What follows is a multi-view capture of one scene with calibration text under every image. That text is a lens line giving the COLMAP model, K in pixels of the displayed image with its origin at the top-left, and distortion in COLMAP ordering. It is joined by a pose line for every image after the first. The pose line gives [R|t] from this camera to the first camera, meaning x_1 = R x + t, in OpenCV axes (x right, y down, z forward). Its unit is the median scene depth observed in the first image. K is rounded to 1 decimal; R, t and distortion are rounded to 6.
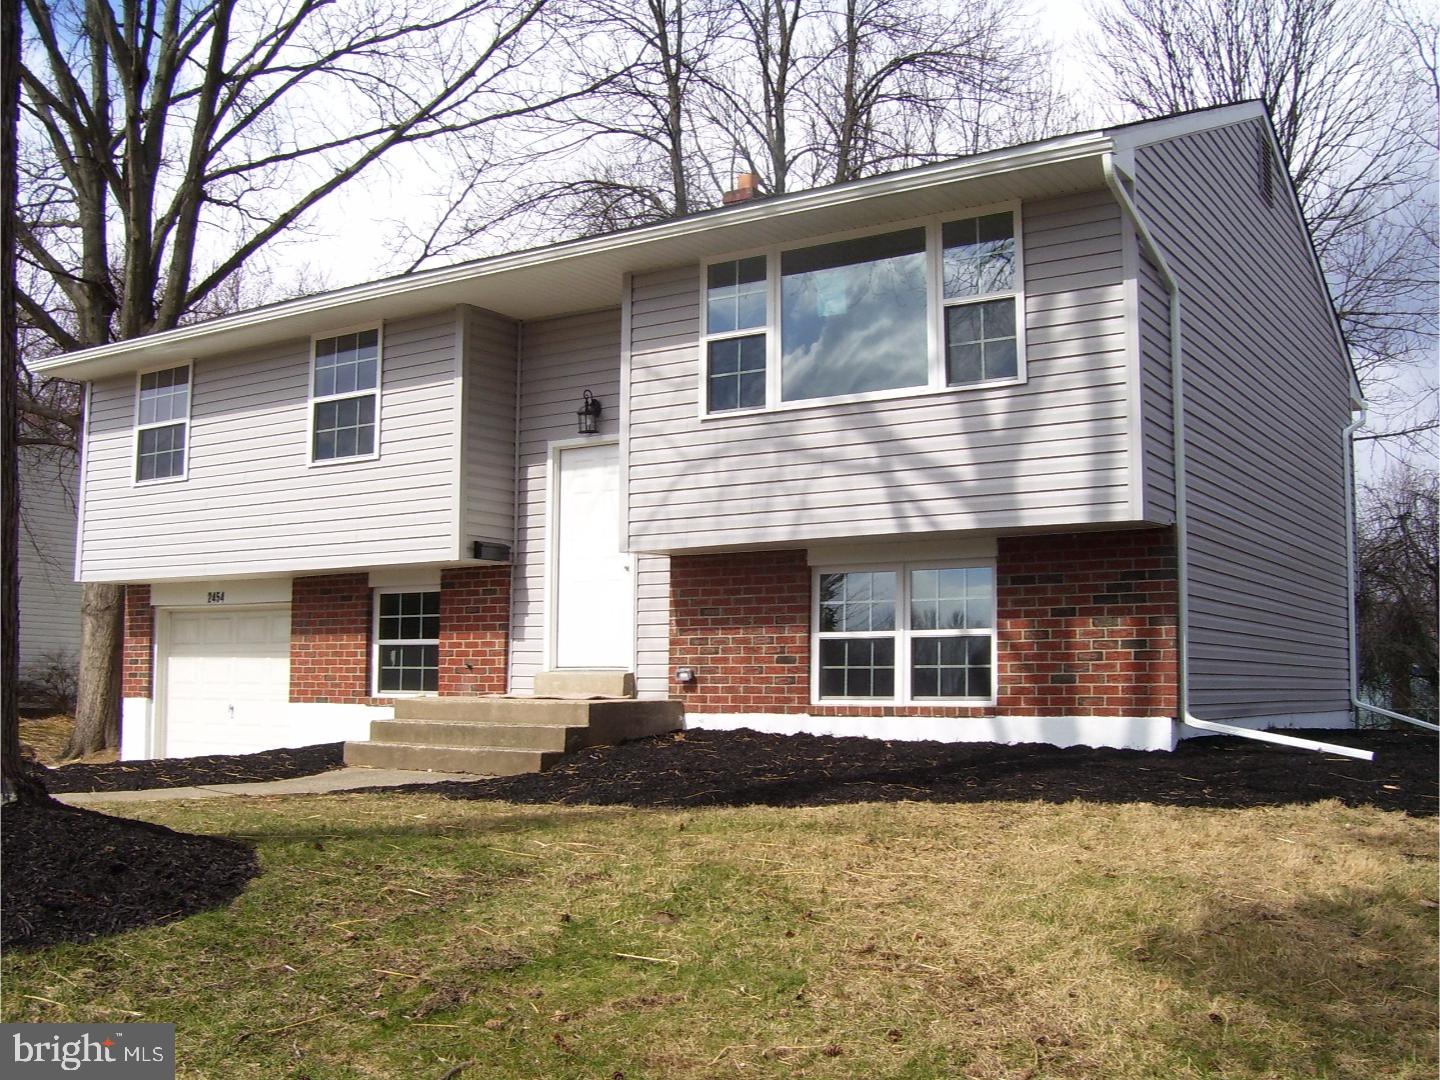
lens RADIAL K [[1453.9, 0, 720.0], [0, 1453.9, 540.0], [0, 0, 1]] dist [-0.215839, 0.230605]
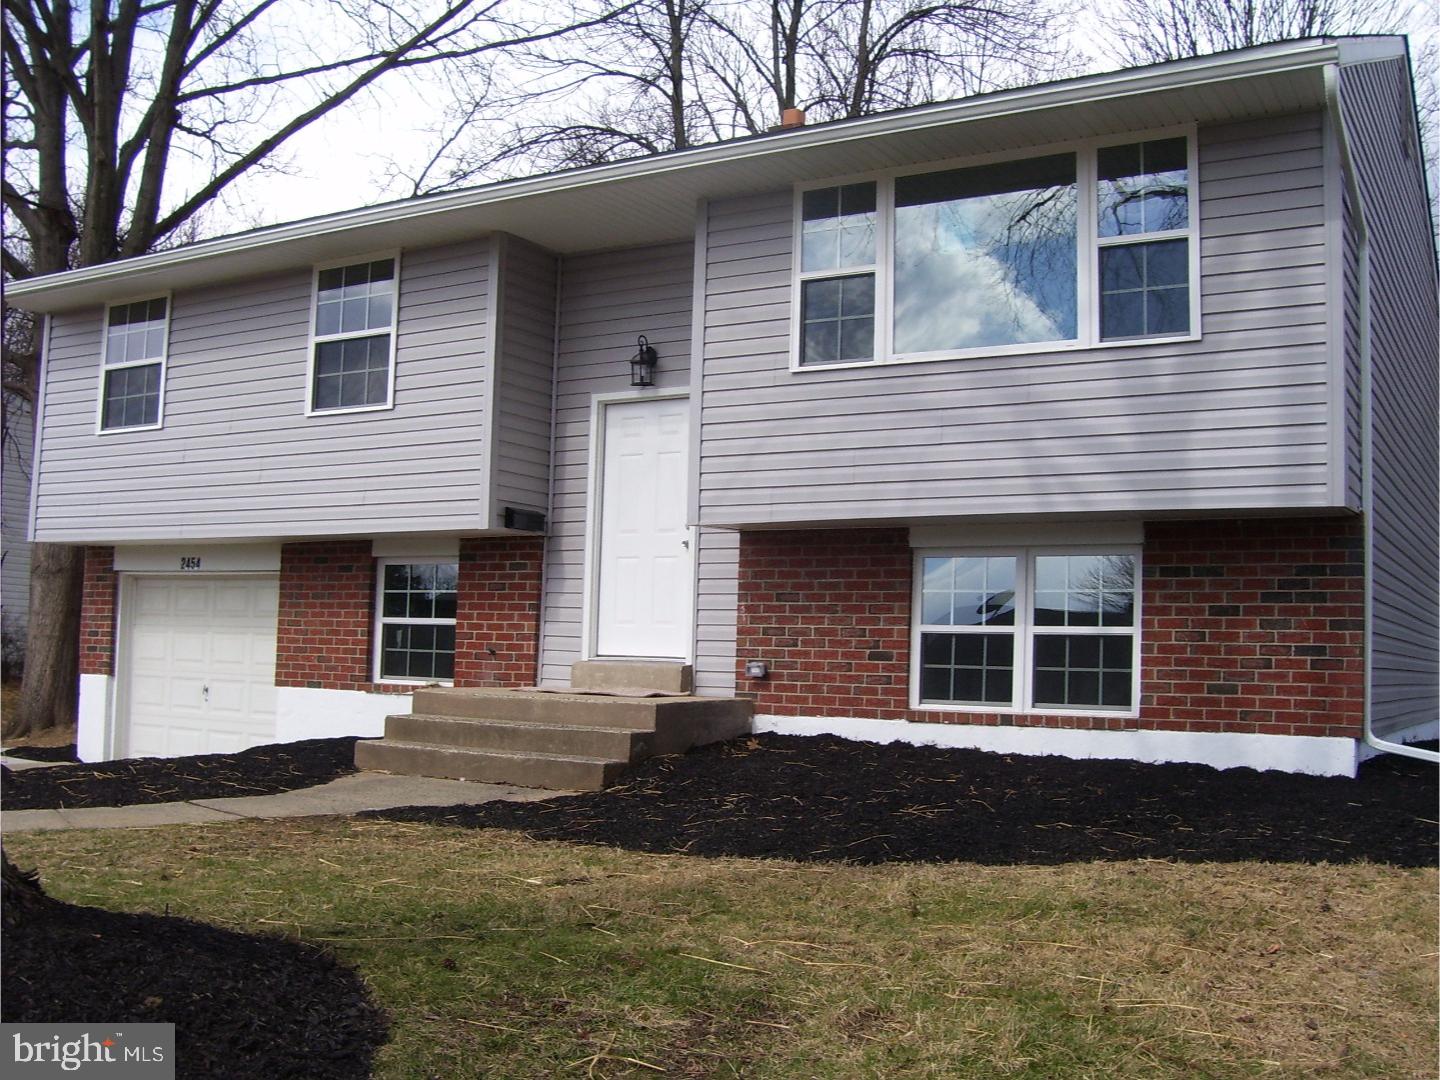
lens RADIAL K [[1453.9, 0, 720.0], [0, 1453.9, 540.0], [0, 0, 1]] dist [-0.215839, 0.230605]
pose [[0.998842, 0.027099, 0.039759, -0.074056], [-0.027869, 0.999432, 0.018964, 0.000436], [-0.039223, -0.020050, 0.999029, 0.131036]]
